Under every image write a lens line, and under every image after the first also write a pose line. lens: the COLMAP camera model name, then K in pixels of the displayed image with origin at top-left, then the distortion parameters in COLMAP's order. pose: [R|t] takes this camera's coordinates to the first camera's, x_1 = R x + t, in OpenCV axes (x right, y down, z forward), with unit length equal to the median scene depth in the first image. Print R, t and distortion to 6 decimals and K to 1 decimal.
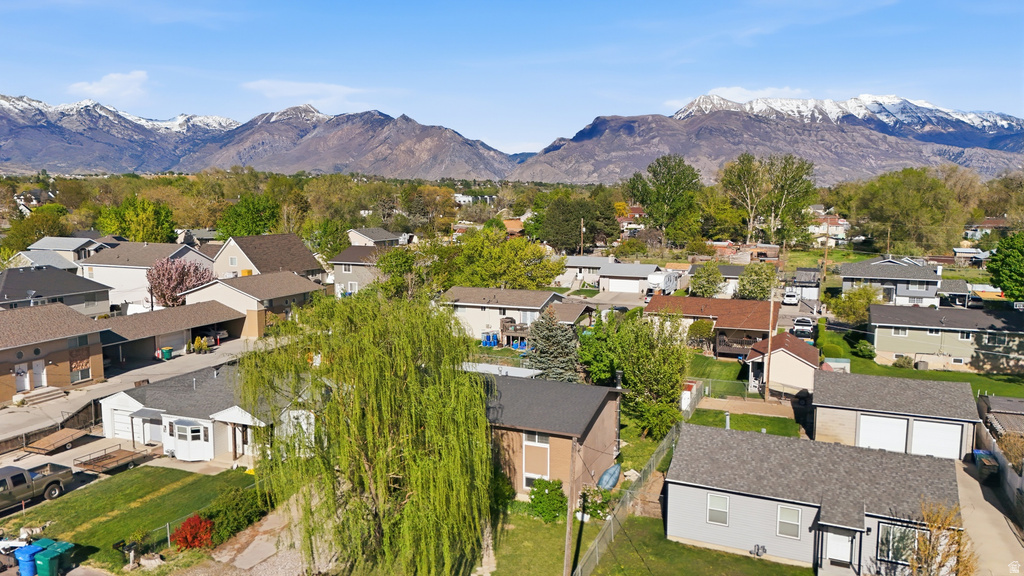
lens RADIAL K [[748.6, 0, 512.2], [0, 748.6, 292.3], [0, 0, 1]] dist [0.085824, -0.080643]
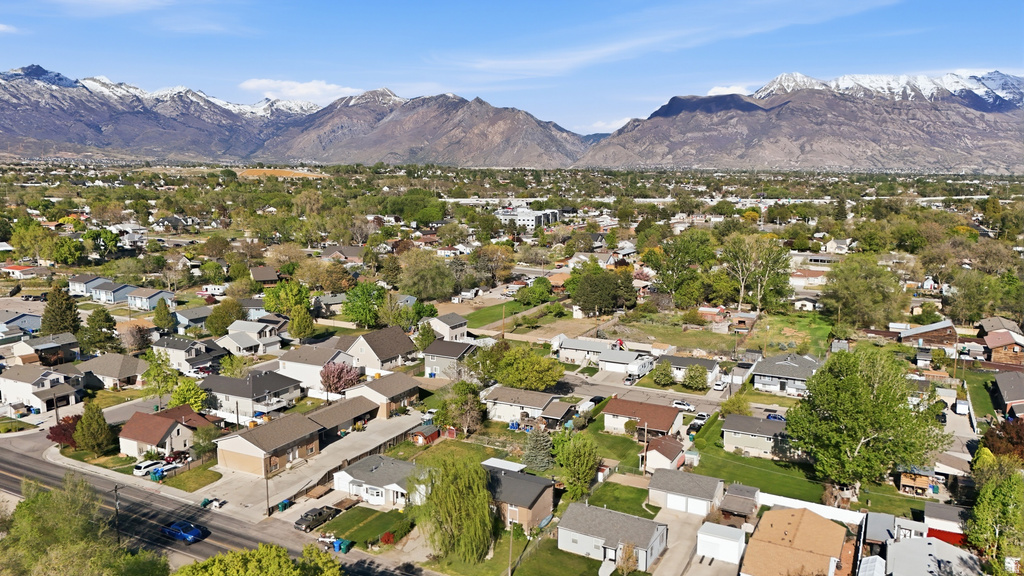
lens RADIAL K [[748.6, 0, 512.2], [0, 748.6, 292.3], [0, 0, 1]] dist [0.085824, -0.080643]
pose [[0.995447, 0.014044, -0.094274, 0.153464], [-0.011660, 0.999599, 0.025789, -0.353360], [0.094599, -0.024572, 0.995212, -0.903969]]
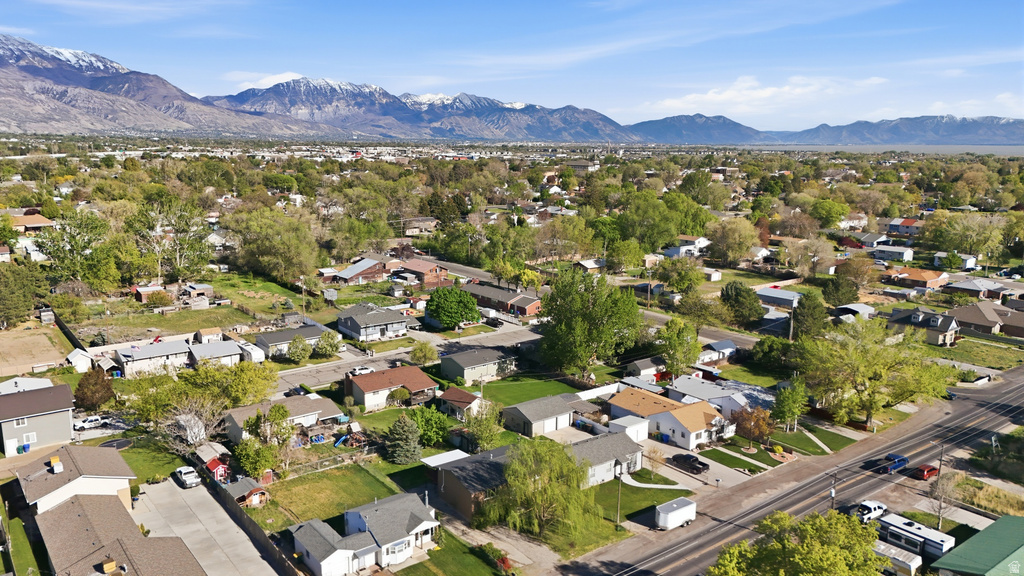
lens RADIAL K [[748.6, 0, 512.2], [0, 748.6, 292.3], [0, 0, 1]] dist [0.085824, -0.080643]
pose [[0.502079, -0.173369, 0.847266, -1.205286], [0.106260, 0.984644, 0.138512, -0.455683], [-0.858269, 0.020487, 0.512792, -0.143527]]
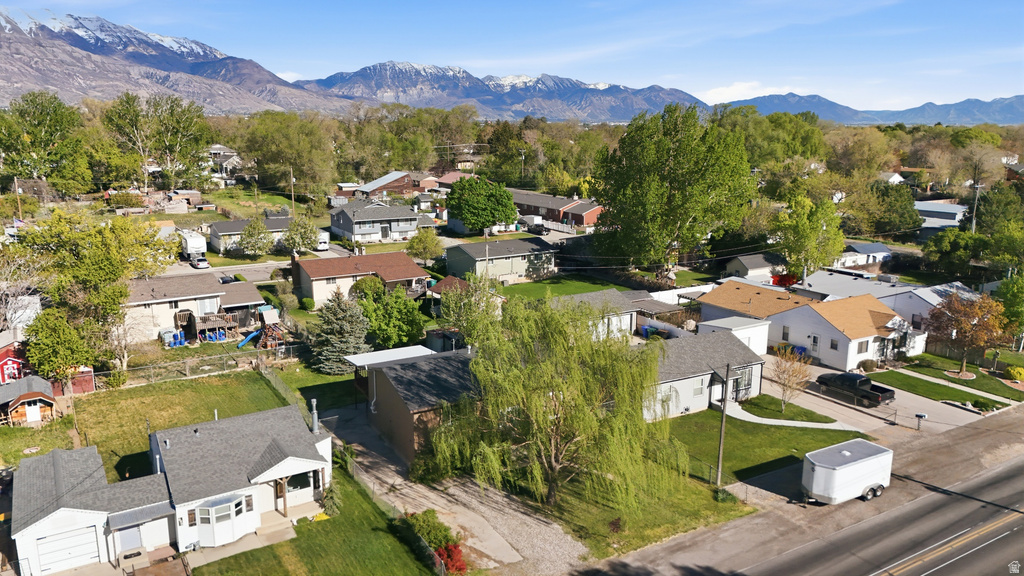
lens RADIAL K [[748.6, 0, 512.2], [0, 748.6, 292.3], [0, 0, 1]] dist [0.085824, -0.080643]
pose [[0.591014, -0.181417, 0.785996, -0.585293], [0.103271, 0.983381, 0.149323, -0.099724], [-0.800024, -0.007082, 0.599927, 0.166567]]
